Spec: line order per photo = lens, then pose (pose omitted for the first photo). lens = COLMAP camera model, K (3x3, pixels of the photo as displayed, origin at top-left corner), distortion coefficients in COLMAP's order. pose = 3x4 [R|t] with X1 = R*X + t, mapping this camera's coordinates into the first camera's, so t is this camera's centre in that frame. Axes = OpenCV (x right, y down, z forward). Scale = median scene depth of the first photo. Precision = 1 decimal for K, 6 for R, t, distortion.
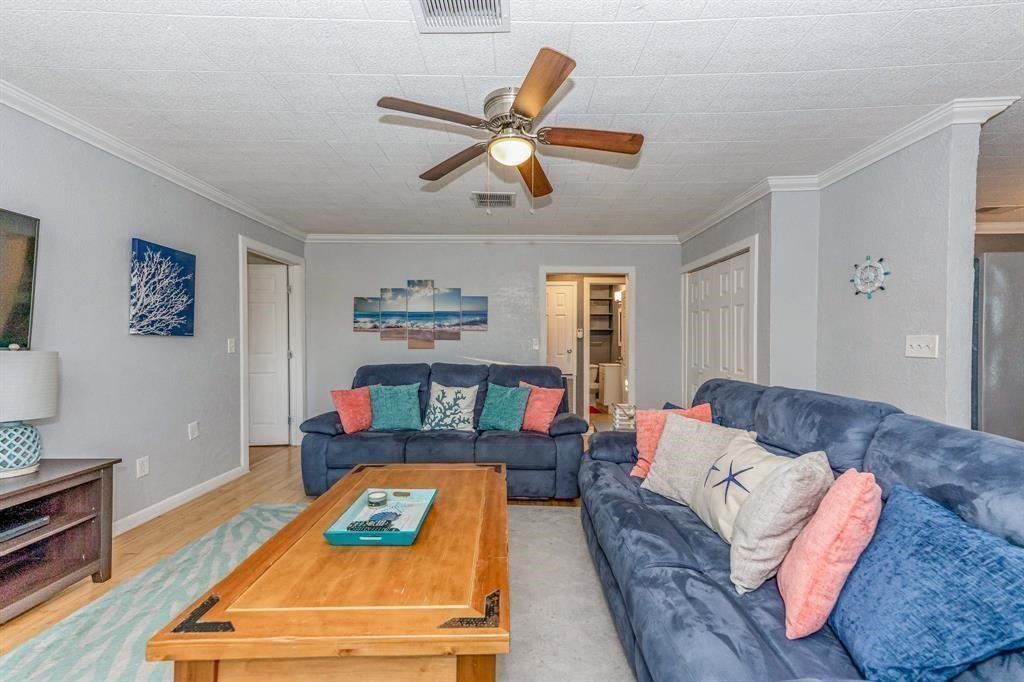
lens RADIAL K [[394.0, 0, 512.0], [0, 394.0, 341.0], [0, 0, 1]] dist [0.007239, 0.000011]
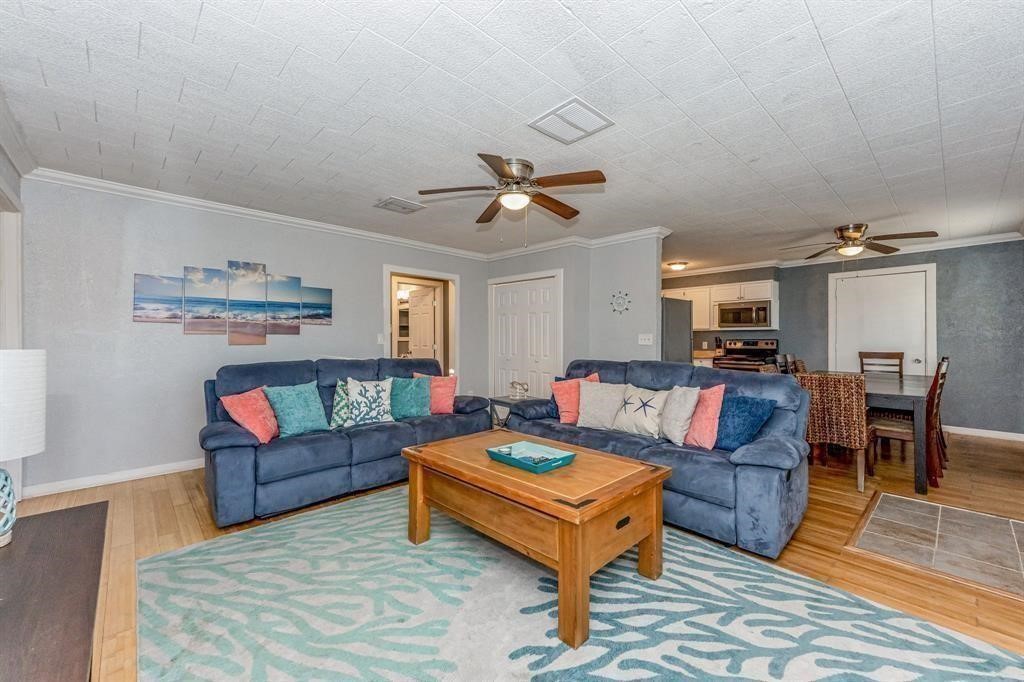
lens RADIAL K [[406.2, 0, 512.0], [0, 406.2, 341.0], [0, 0, 1]] dist [0.001403, 0.000063]
pose [[0.717737, -0.005313, 0.696294, -0.433934], [-0.004722, 0.999911, 0.012497, -0.001754], [-0.696298, -0.012257, 0.717648, -0.008227]]
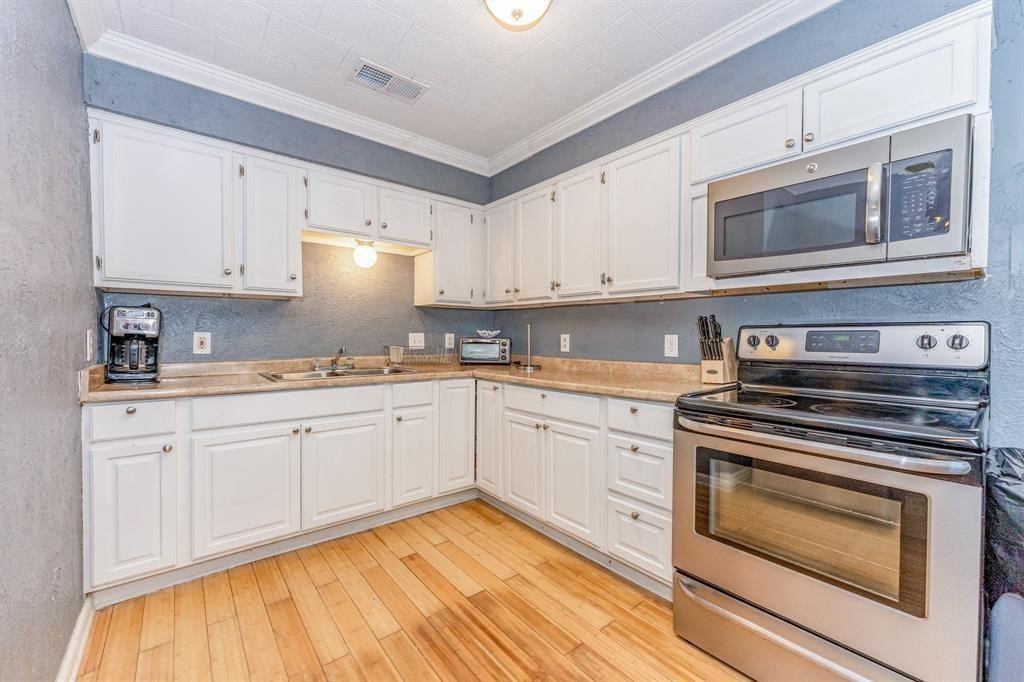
lens RADIAL K [[406.2, 0, 512.0], [0, 406.2, 341.0], [0, 0, 1]] dist [0.001403, 0.000063]
pose [[0.760884, -0.011104, 0.648793, 0.755503], [-0.006566, 0.999671, 0.024809, 0.014727], [-0.648855, -0.023137, 0.760560, 0.360334]]
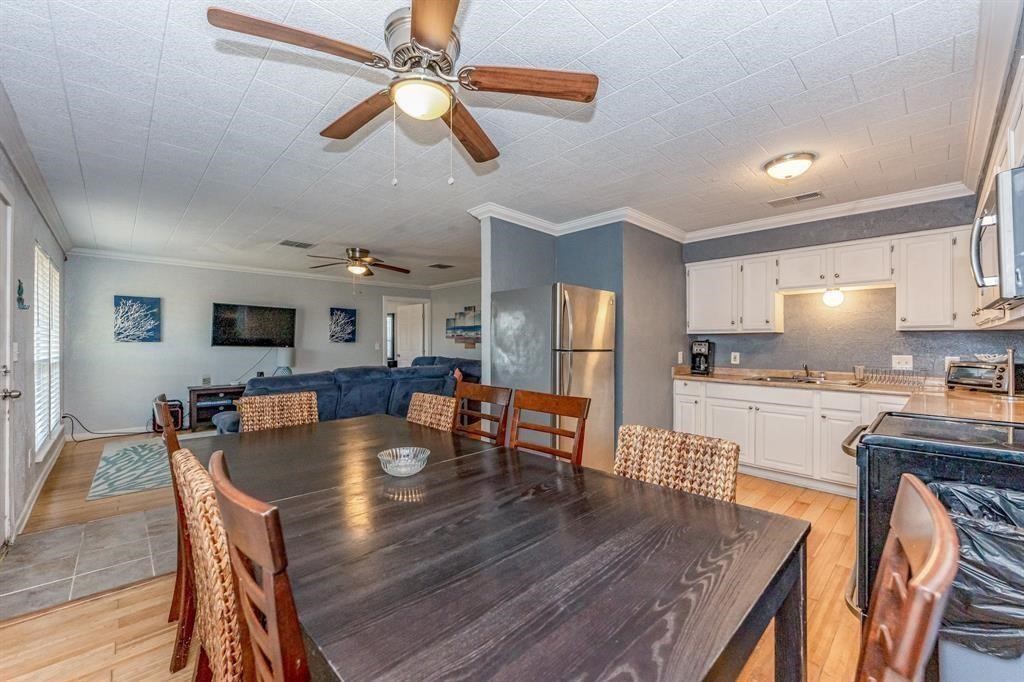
lens RADIAL K [[406.2, 0, 512.0], [0, 406.2, 341.0], [0, 0, 1]] dist [0.001403, 0.000063]
pose [[0.703151, -0.004389, -0.711027, 1.093988], [0.002641, 0.999990, -0.003560, -0.006024], [0.711035, 0.000625, 0.703156, -0.051604]]
